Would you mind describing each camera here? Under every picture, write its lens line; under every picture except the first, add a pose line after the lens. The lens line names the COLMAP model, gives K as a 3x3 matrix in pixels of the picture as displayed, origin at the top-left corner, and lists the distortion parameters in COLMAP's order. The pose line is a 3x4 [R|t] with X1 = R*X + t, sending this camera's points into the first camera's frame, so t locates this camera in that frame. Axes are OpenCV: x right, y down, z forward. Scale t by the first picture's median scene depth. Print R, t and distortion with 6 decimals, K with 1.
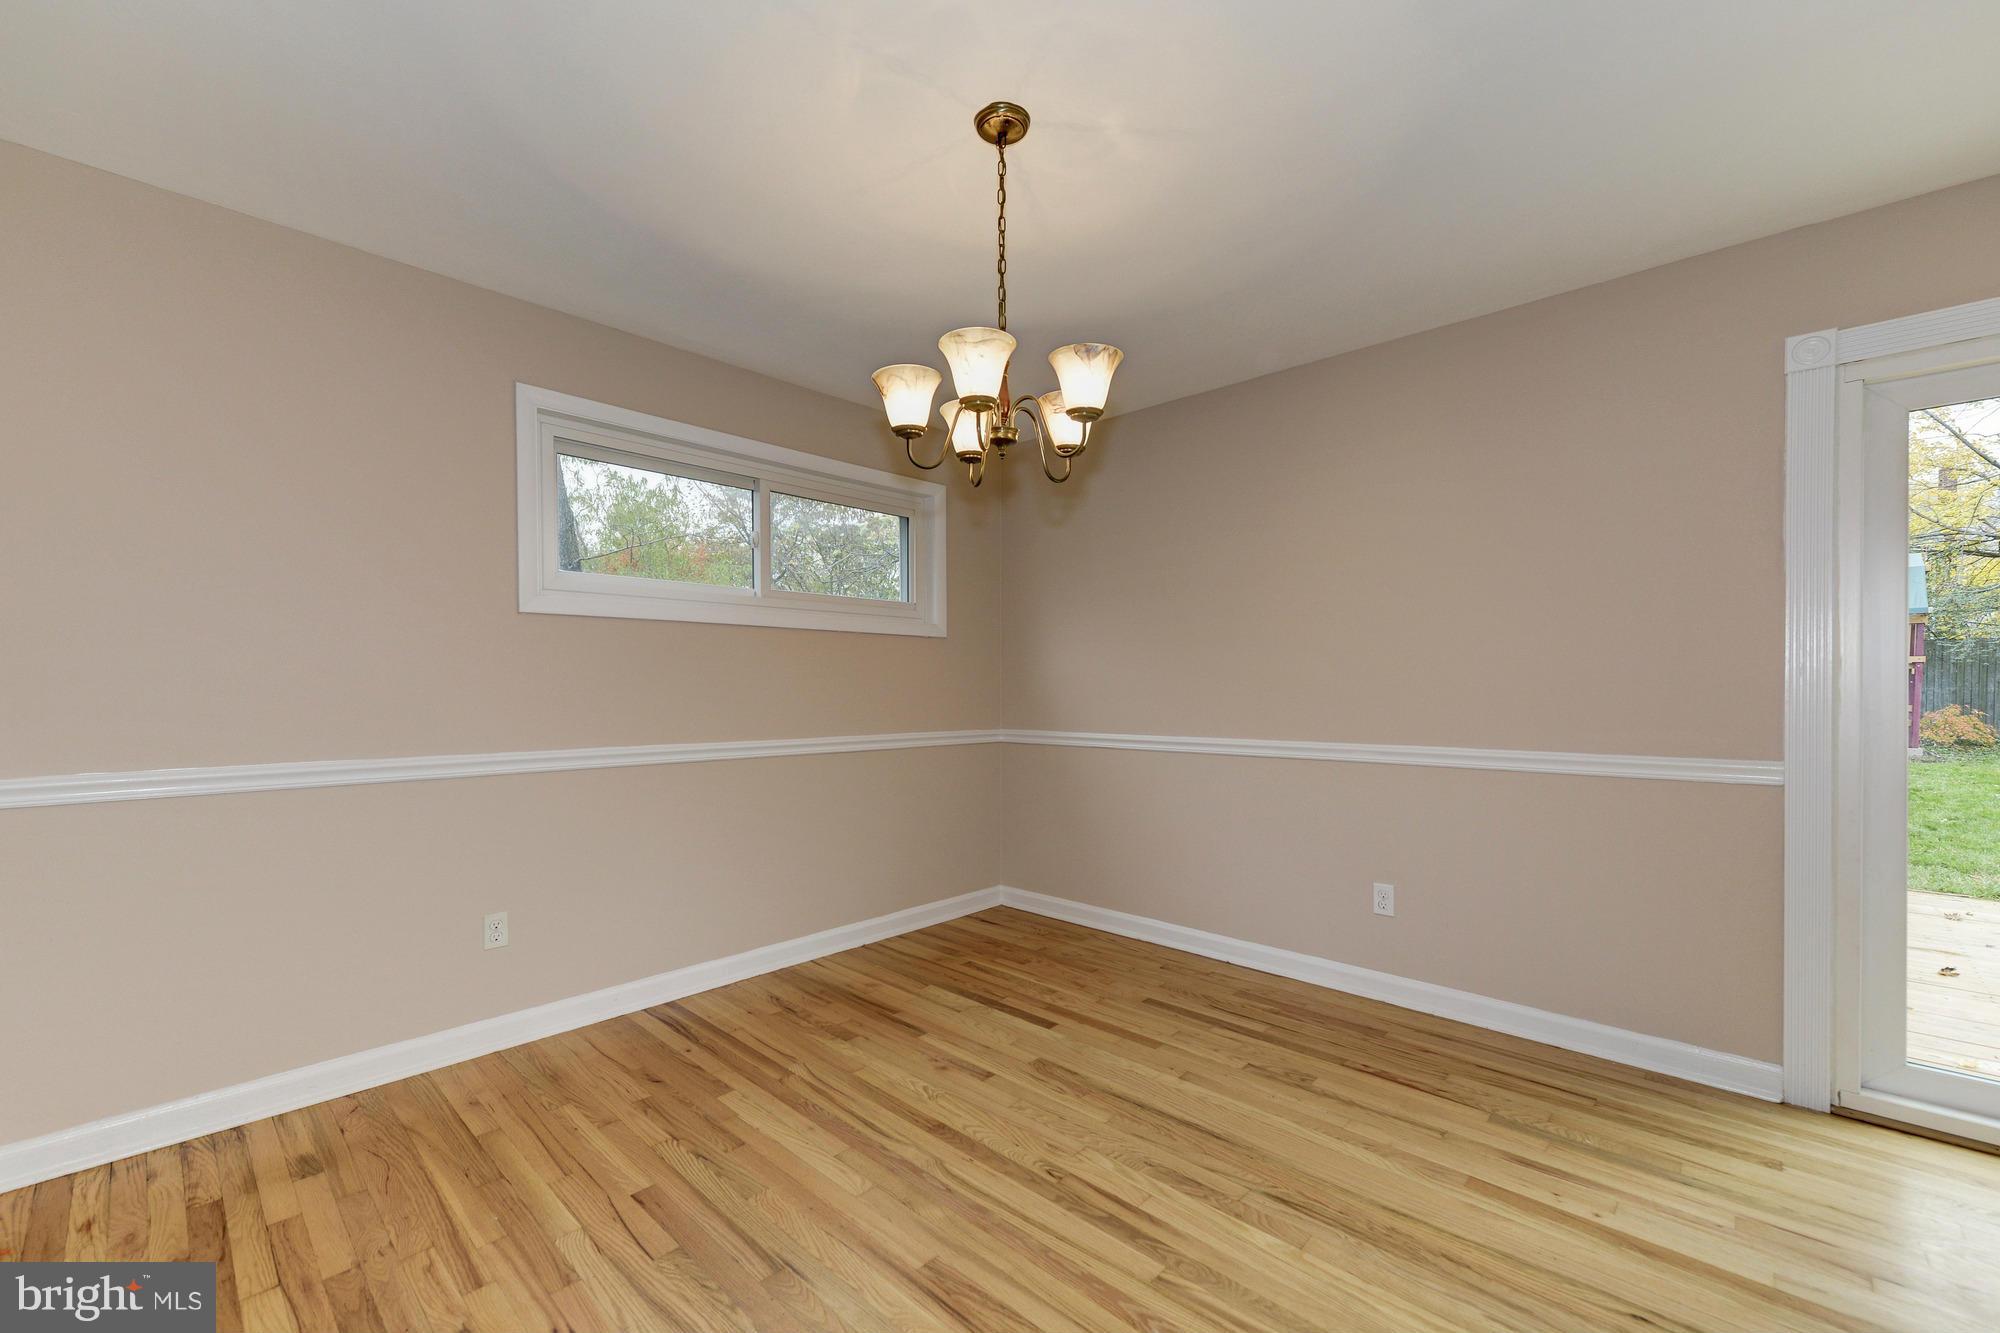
lens RADIAL K [[806.7, 0, 1010.2], [0, 806.7, 695.8], [0, 0, 1]] dist [0.011017, 0.000190]
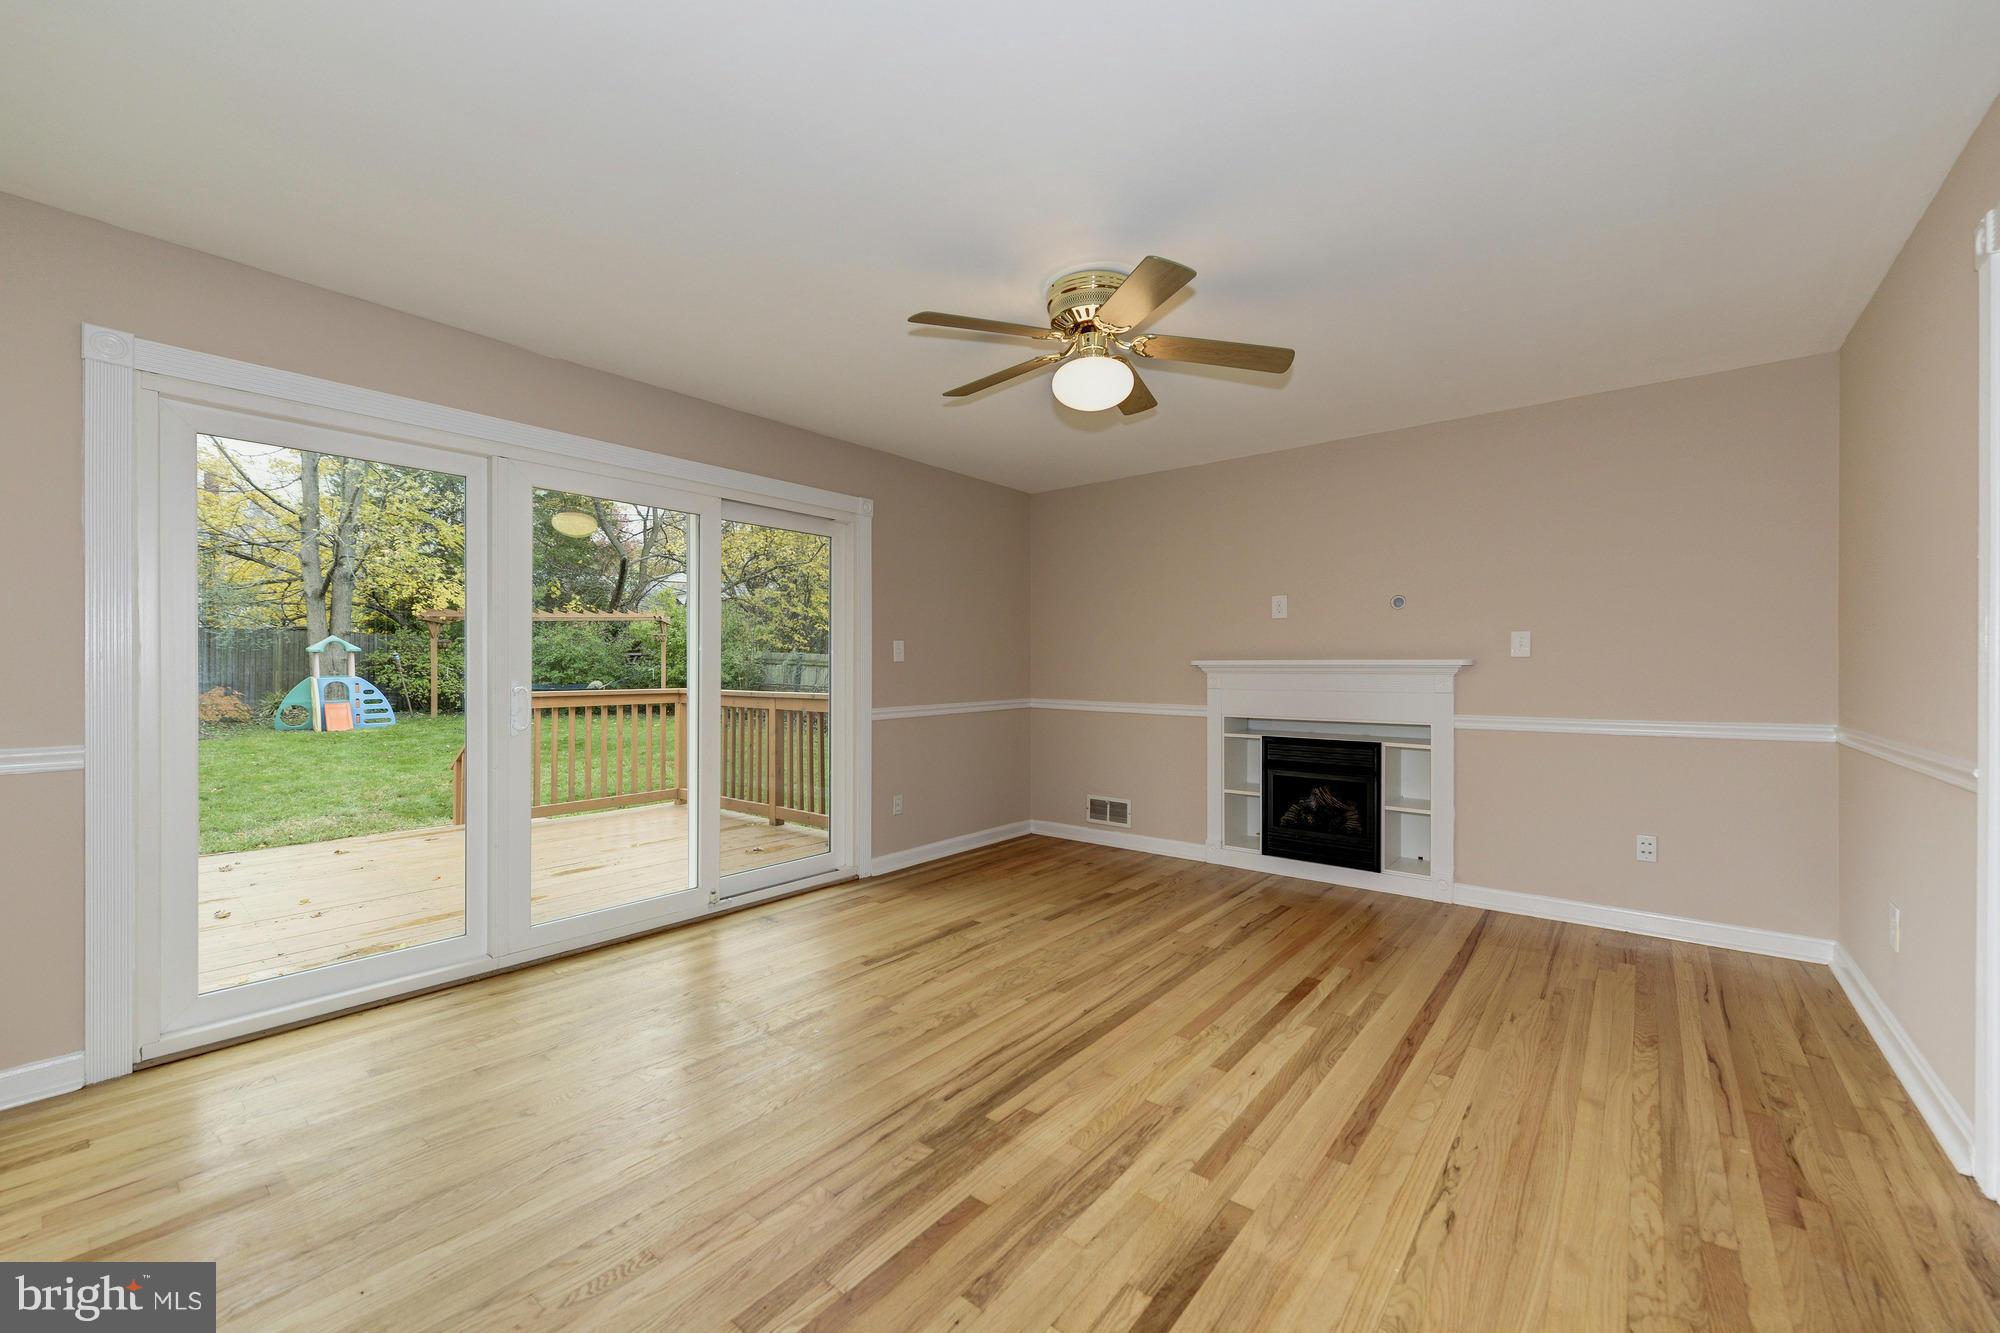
lens RADIAL K [[794.5, 0, 1000.0], [0, 794.5, 666.5], [0, 0, 1]] dist [0.002311, -0.000233]
pose [[-0.061023, 0.006919, 0.998112, -0.112121], [0.009303, 0.999936, -0.006363, 0.000633], [-0.998093, 0.008897, -0.061084, -0.070809]]
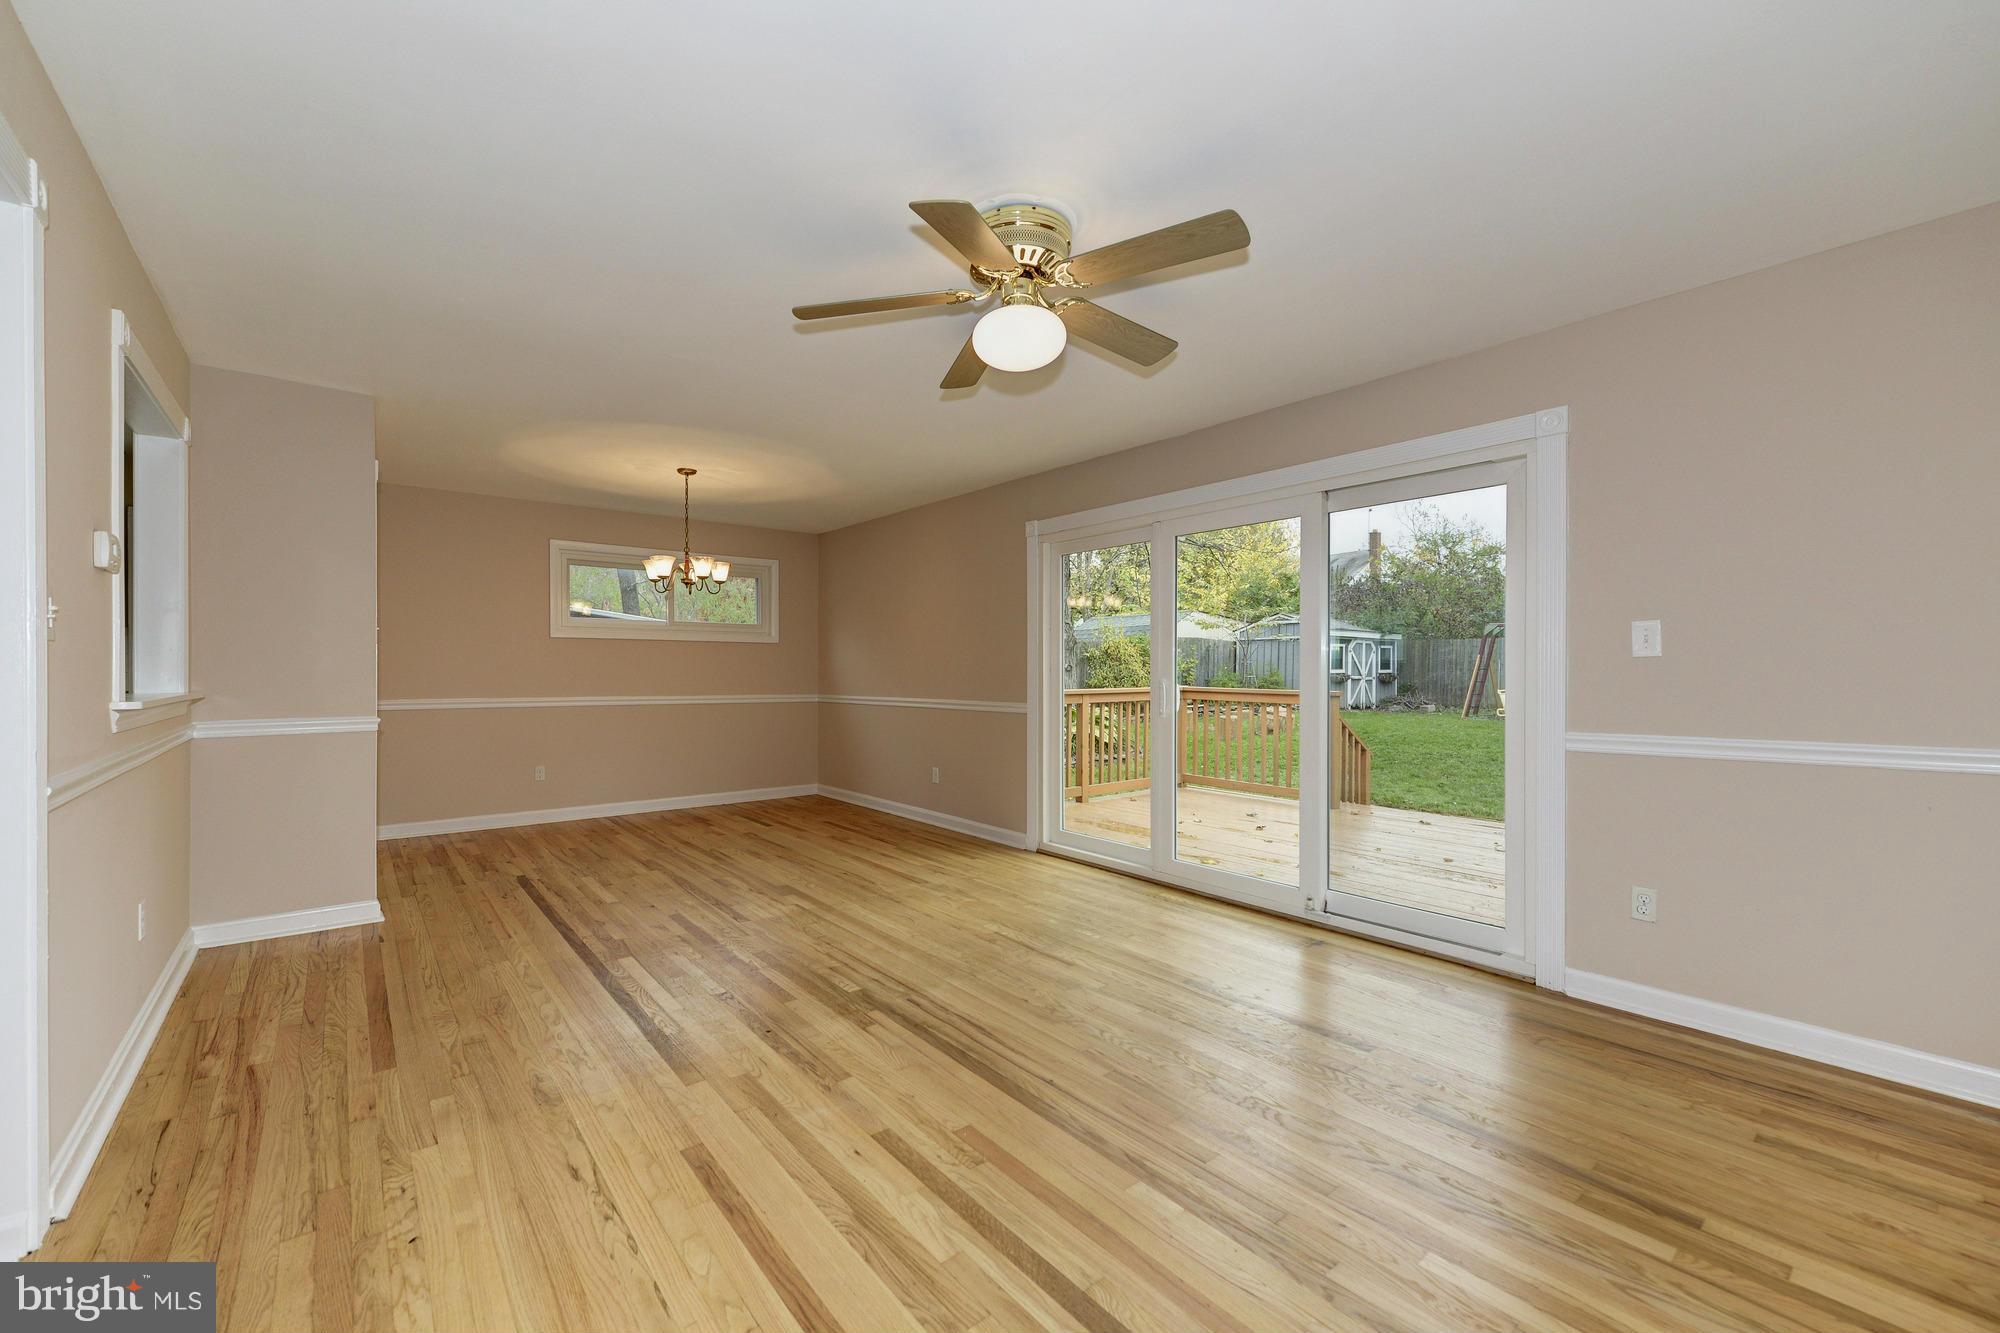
lens RADIAL K [[797.6, 0, 965.8], [0, 797.6, 675.7], [0, 0, 1]] dist [0.001722, 0.000023]
pose [[0.985218, 0.005446, -0.171220, 1.266868], [-0.006016, 0.999978, -0.002811, 0.009784], [0.171201, 0.003799, 0.985229, -1.391889]]
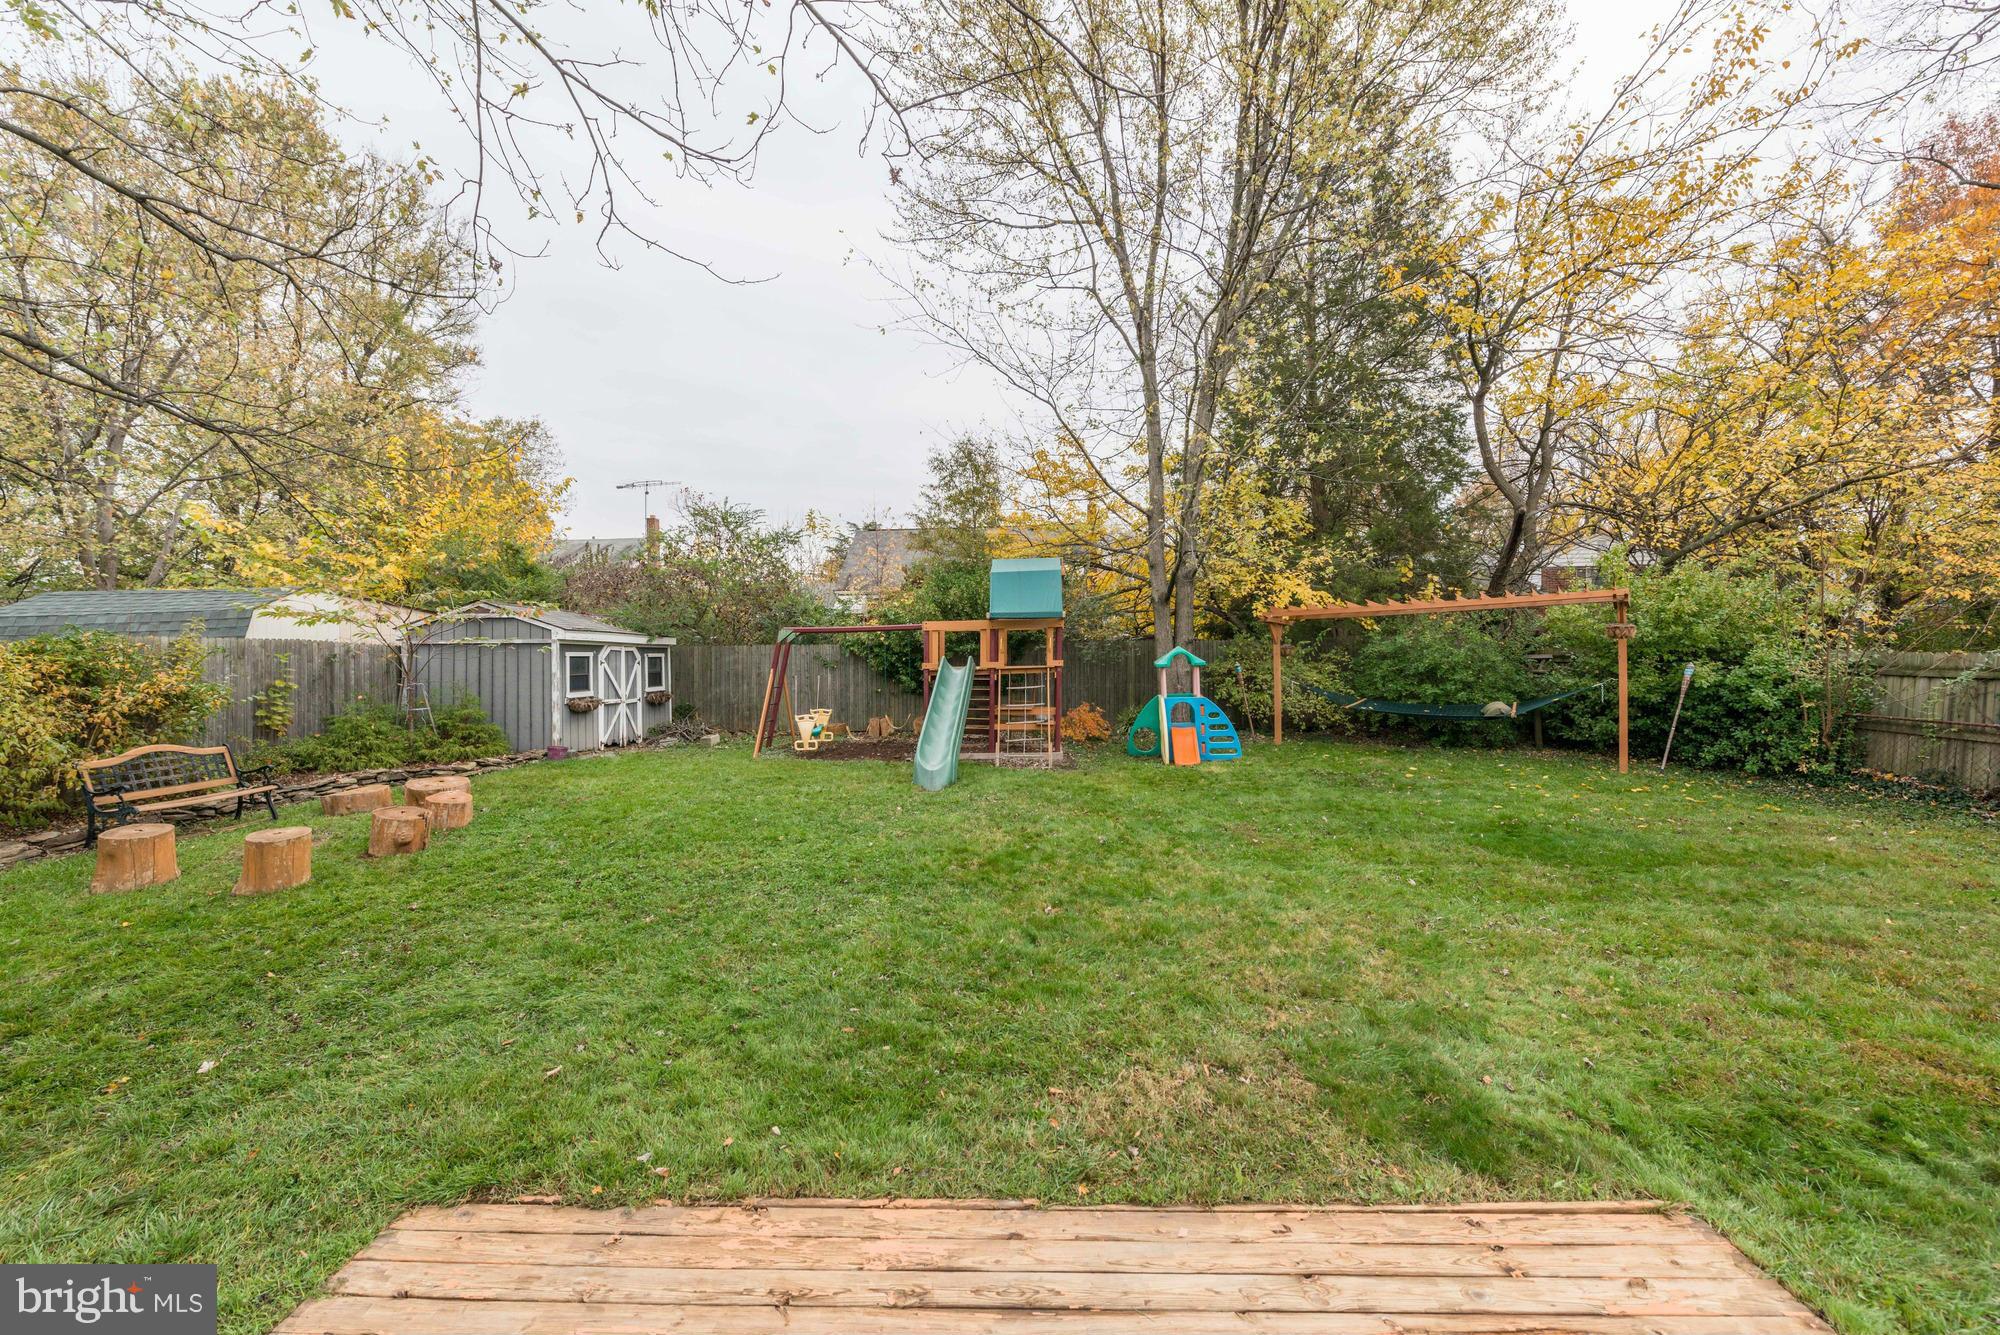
lens RADIAL K [[761.8, 0, 1000.0], [0, 761.8, 667.5], [0, 0, 1]] dist [-0.000039, -0.000007]
pose [[0.756440, -0.012339, 0.653947, 2.528120], [0.017279, 0.999850, -0.001121, -0.226448], [-0.653835, 0.012148, 0.756540, 1.942762]]
